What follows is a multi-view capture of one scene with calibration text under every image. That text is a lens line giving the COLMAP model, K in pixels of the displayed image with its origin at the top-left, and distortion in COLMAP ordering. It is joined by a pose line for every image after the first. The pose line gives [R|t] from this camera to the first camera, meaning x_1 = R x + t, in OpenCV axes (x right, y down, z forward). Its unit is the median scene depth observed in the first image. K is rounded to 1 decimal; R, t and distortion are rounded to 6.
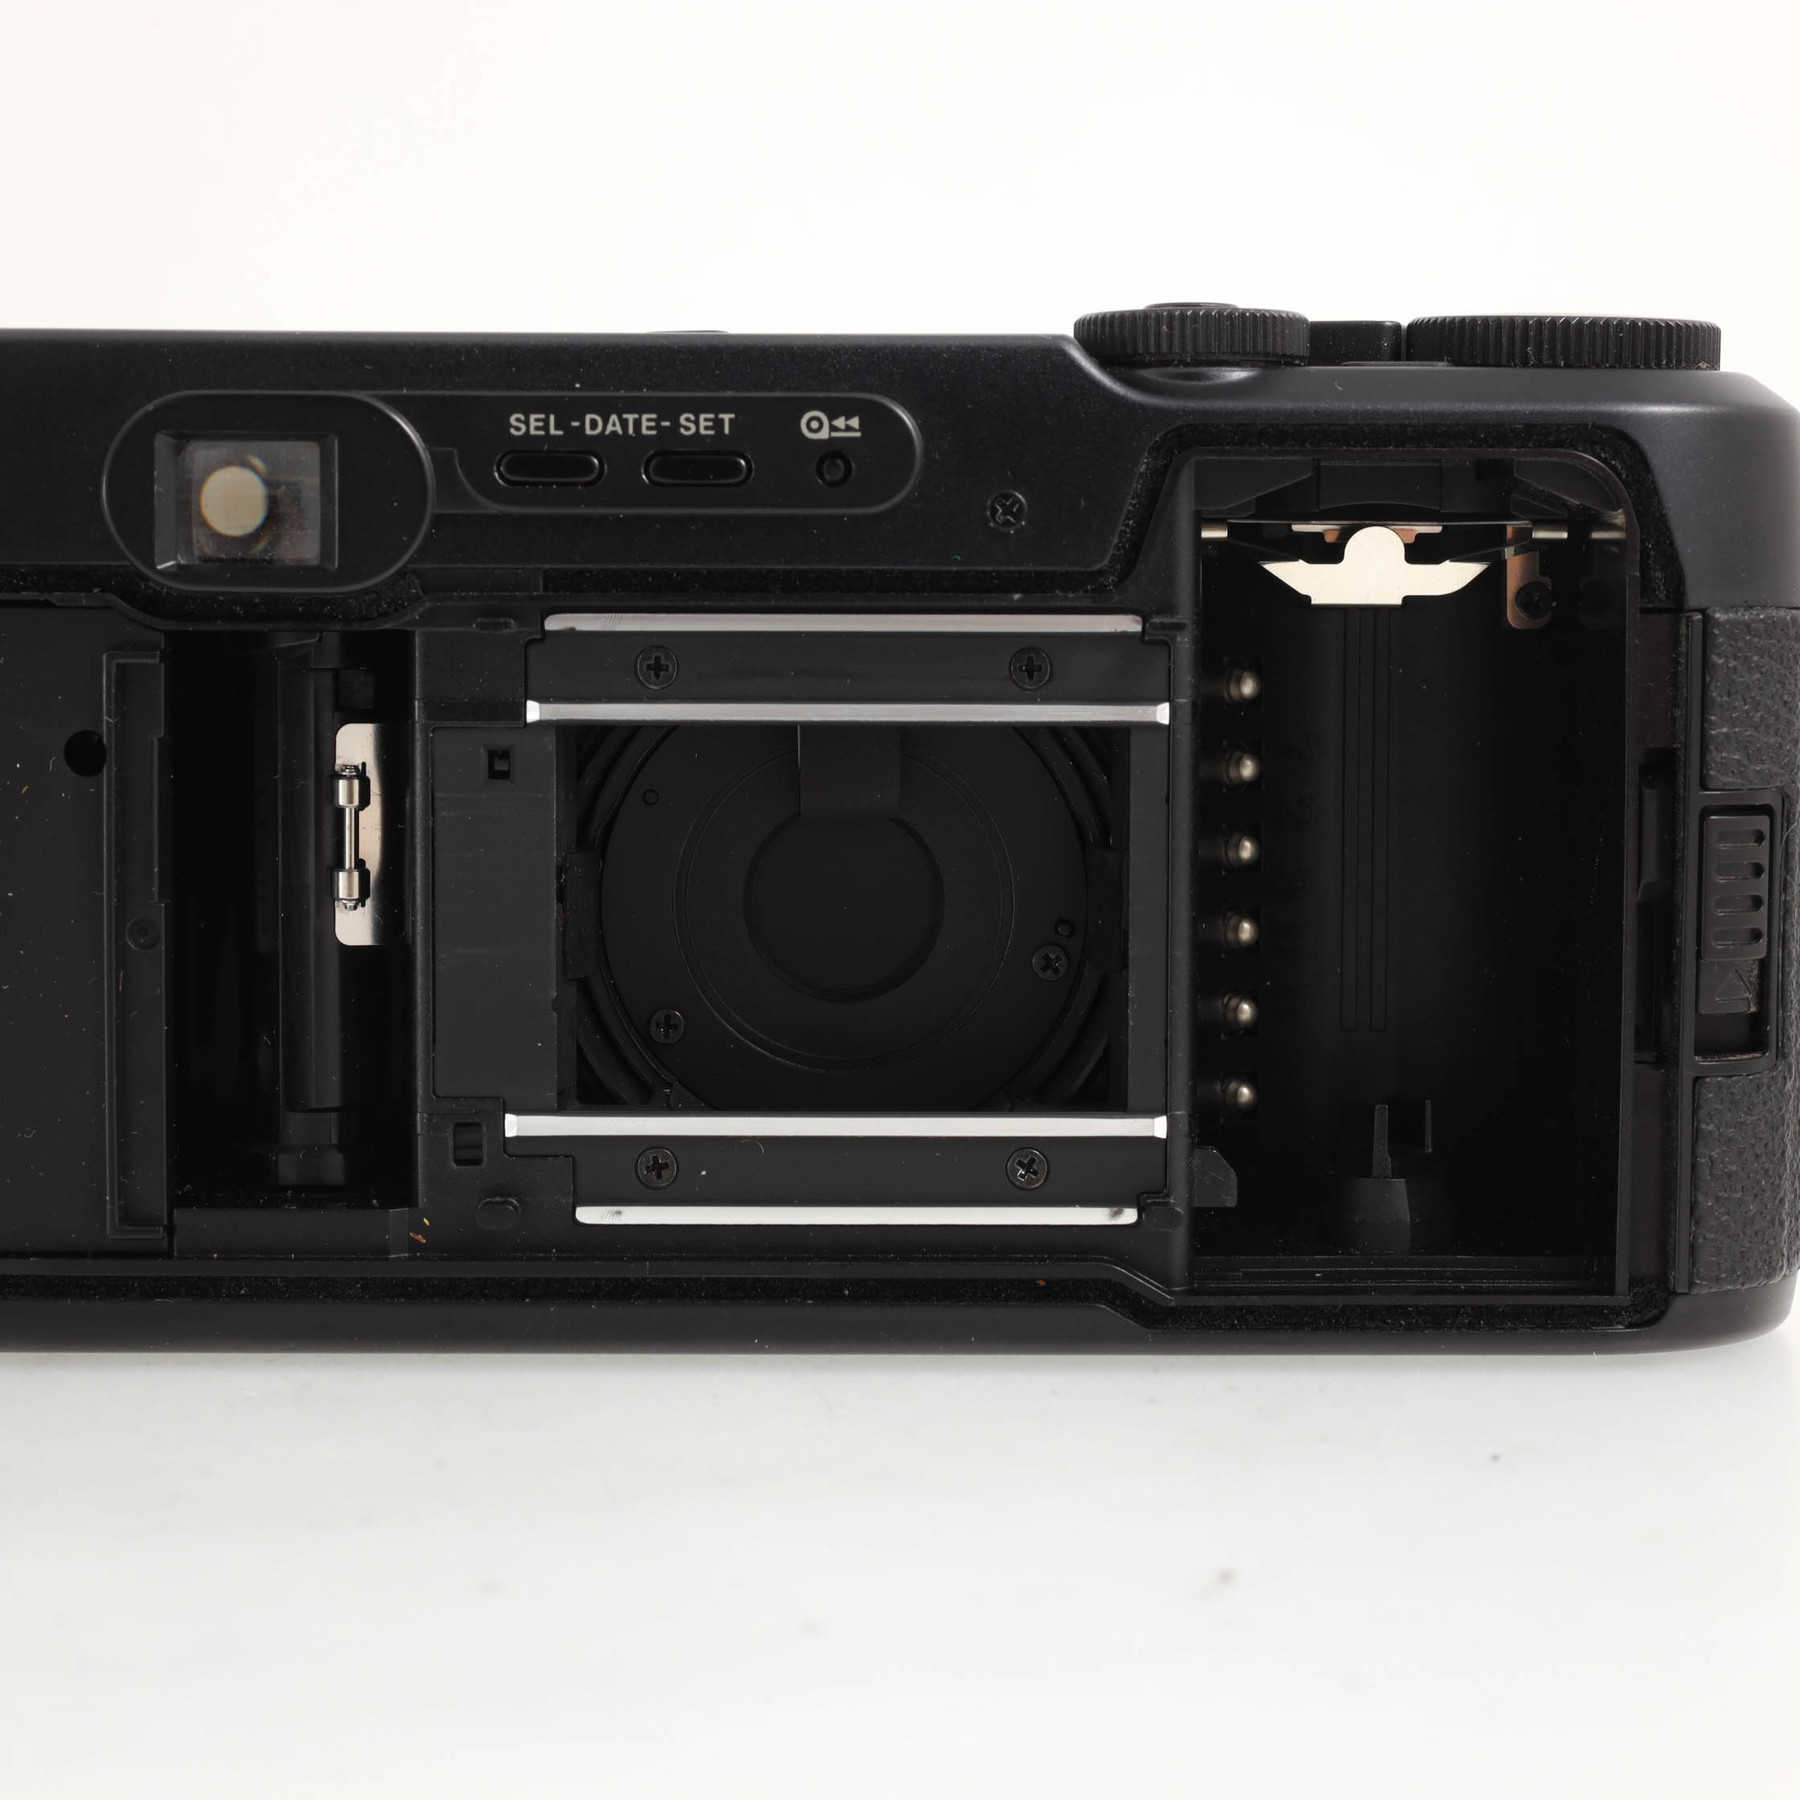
lens RADIAL K [[4379.9, 0, 900.0], [0, 4379.9, 900.0], [0, 0, 1]] dist [-0.088015, 0.196156]
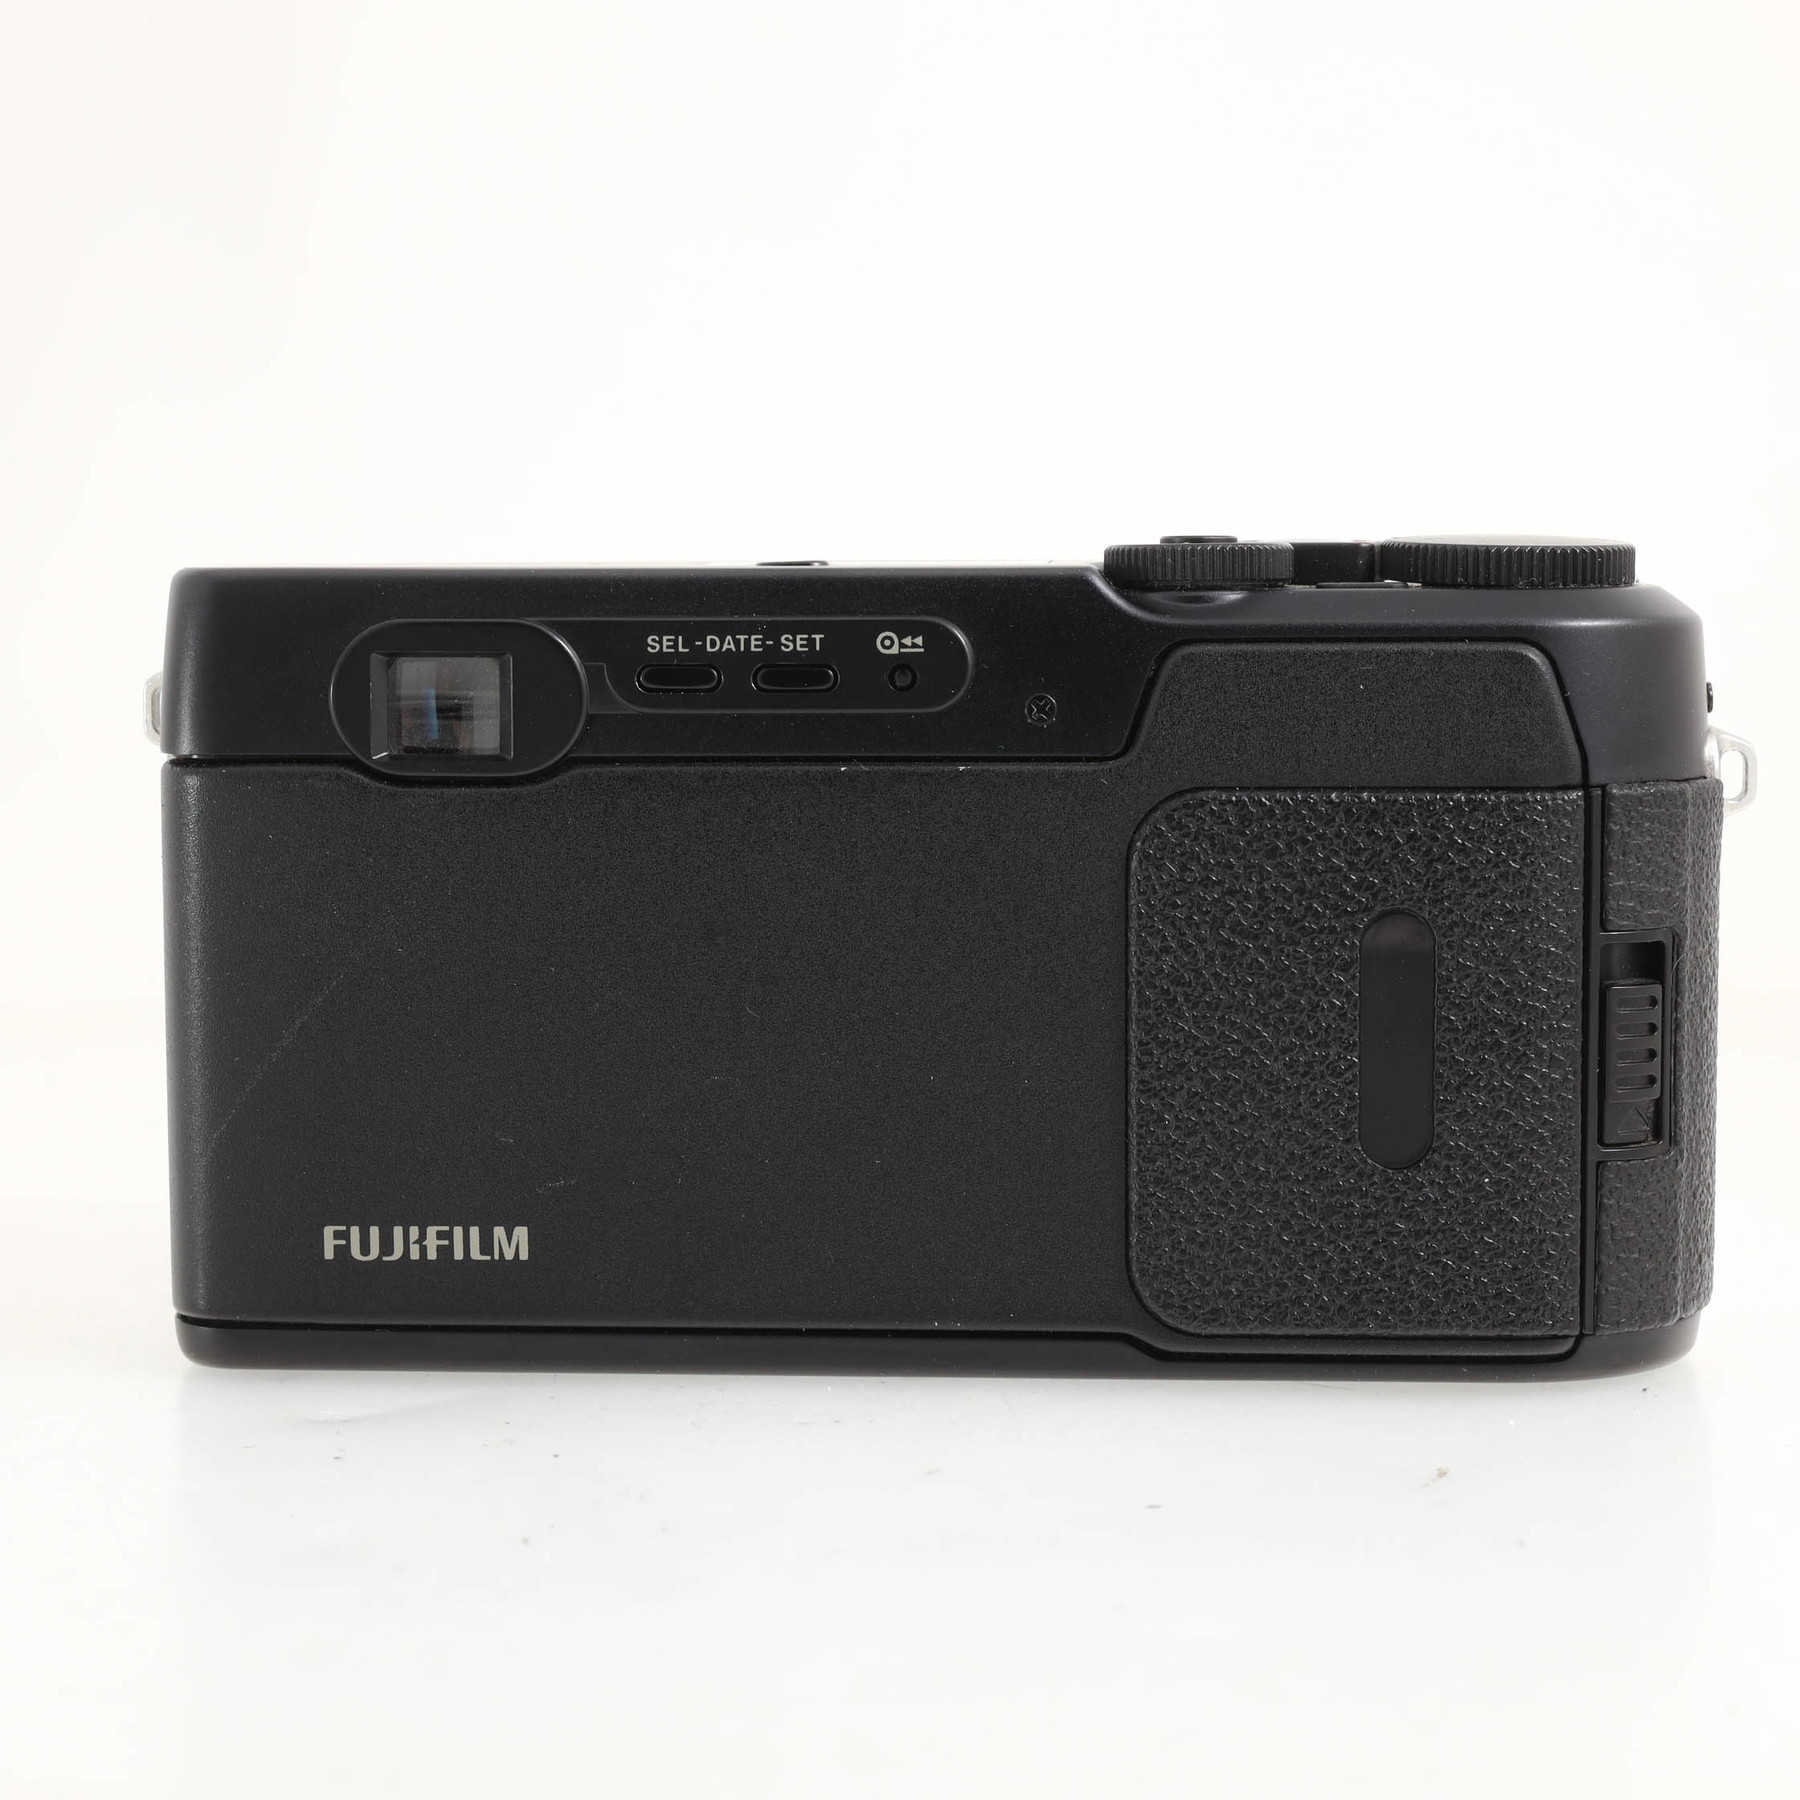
lens RADIAL K [[4379.9, 0, 900.0], [0, 4379.9, 900.0], [0, 0, 1]] dist [-0.088015, 0.196156]
pose [[0.995889, 0.000902, -0.090582, 0.098192], [0.000958, 0.999790, 0.020489, -0.060167], [0.090581, -0.020491, 0.995678, -0.256637]]
